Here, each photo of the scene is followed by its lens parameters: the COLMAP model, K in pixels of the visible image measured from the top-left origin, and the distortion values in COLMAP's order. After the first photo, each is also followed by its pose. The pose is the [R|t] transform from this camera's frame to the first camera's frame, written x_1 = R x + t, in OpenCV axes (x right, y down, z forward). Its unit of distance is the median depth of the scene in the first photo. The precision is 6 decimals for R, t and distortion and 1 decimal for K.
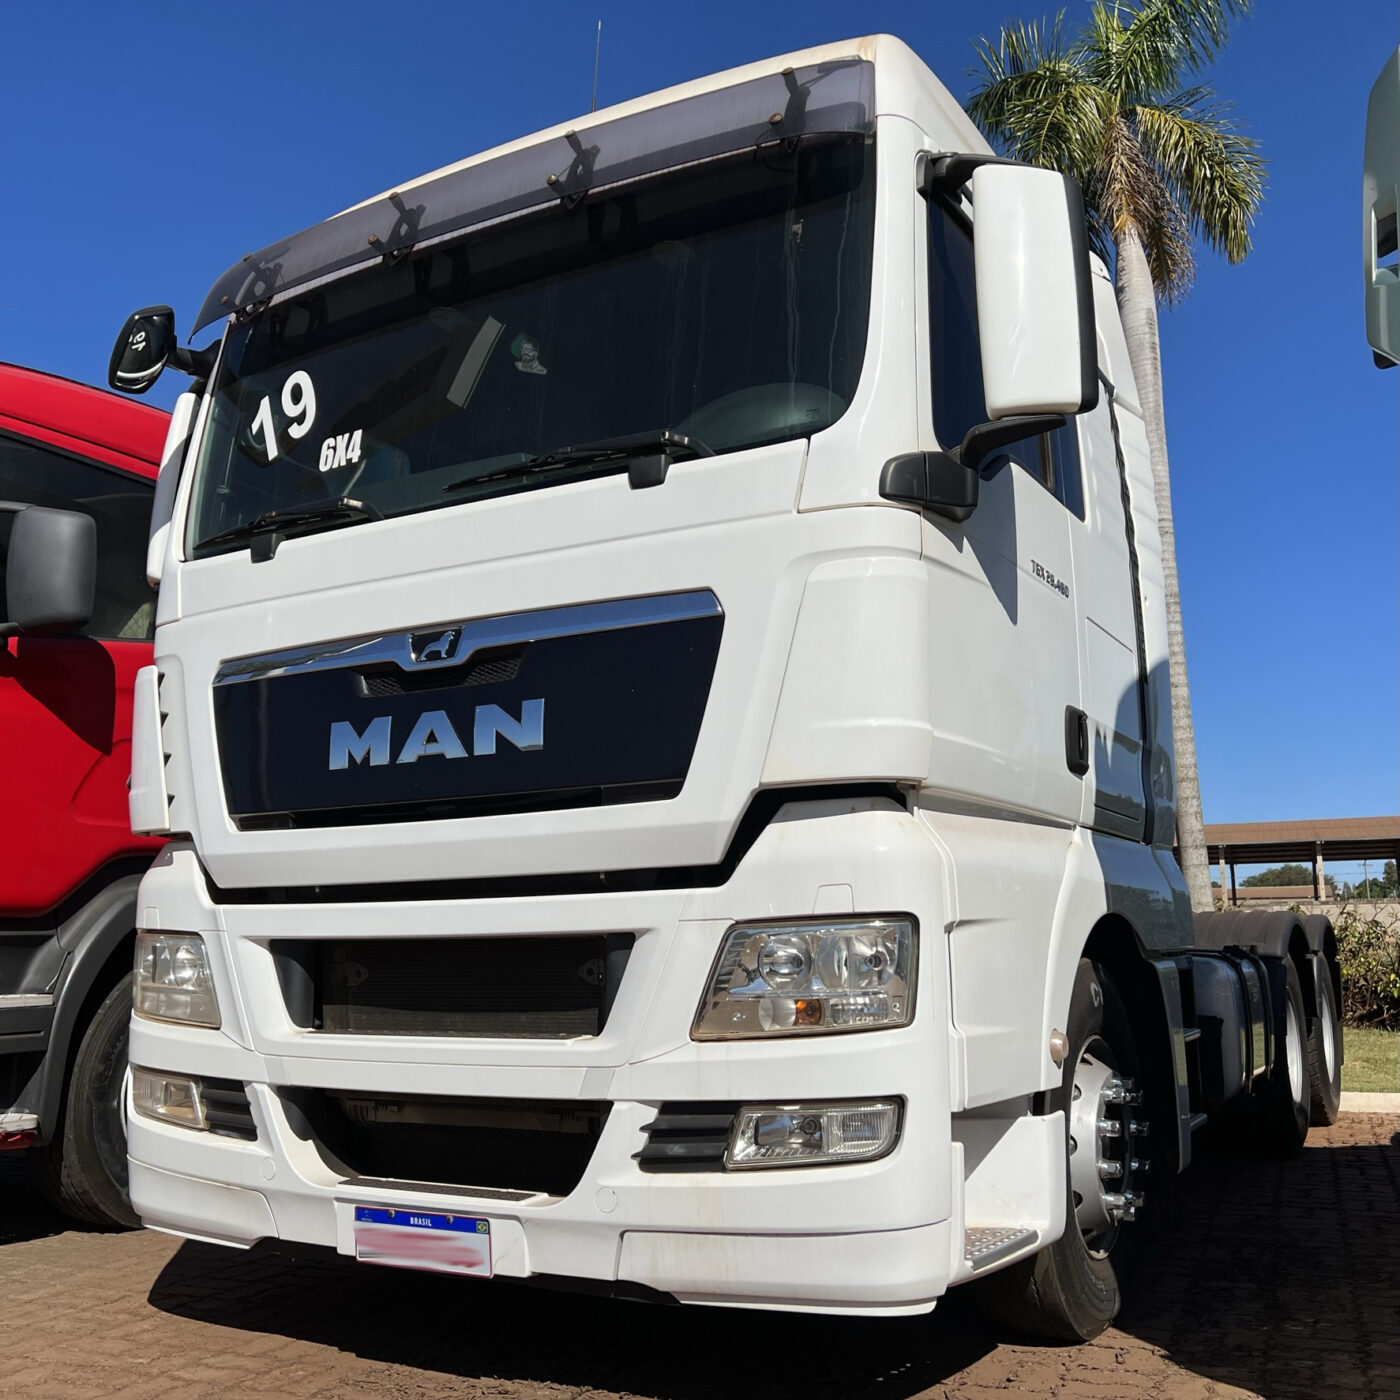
lens RADIAL K [[1371.3, 0, 700.0], [0, 1371.3, 700.0], [0, 0, 1]] dist [0.109674, -0.287241]
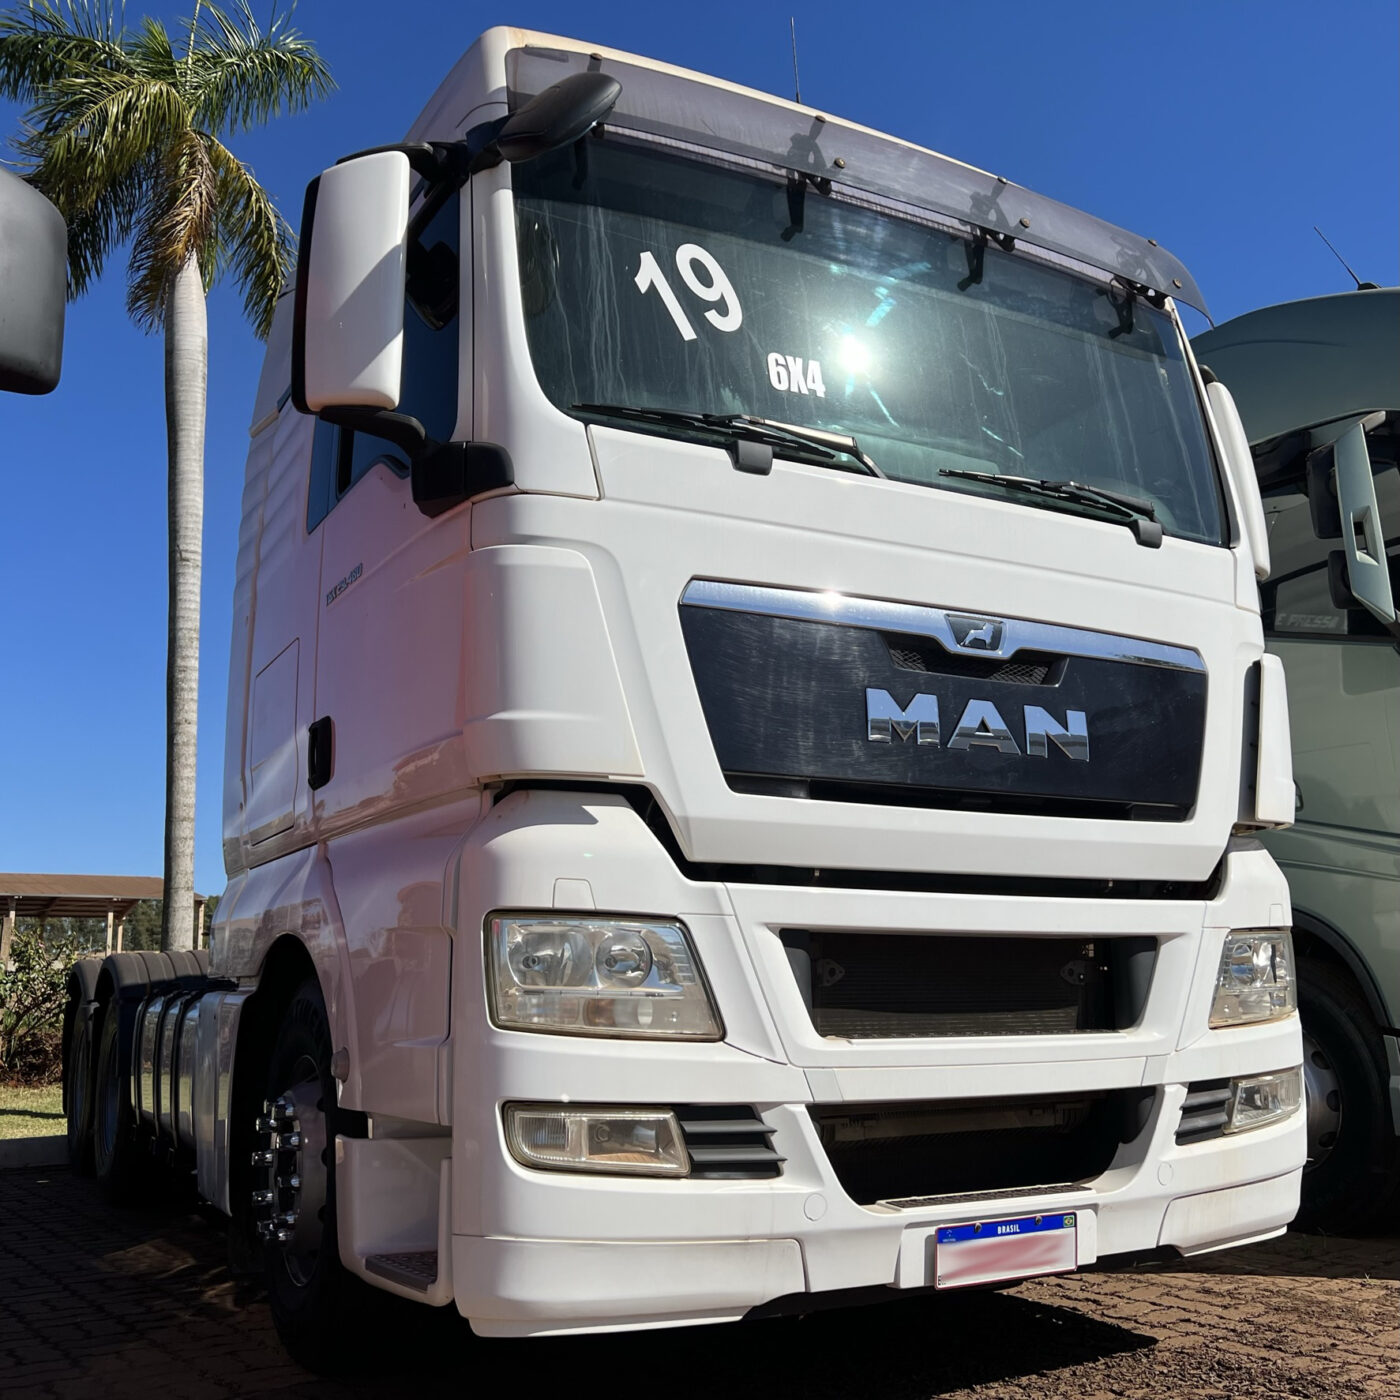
lens RADIAL K [[1389.4, 0, 700.0], [0, 1389.4, 700.0], [0, 0, 1]] dist [0.062075, -0.113125]
pose [[0.537214, 0.178943, 0.824246, -1.121763], [-0.145672, 0.982235, -0.118299, 0.154417], [-0.830771, -0.056518, 0.553737, 0.628781]]
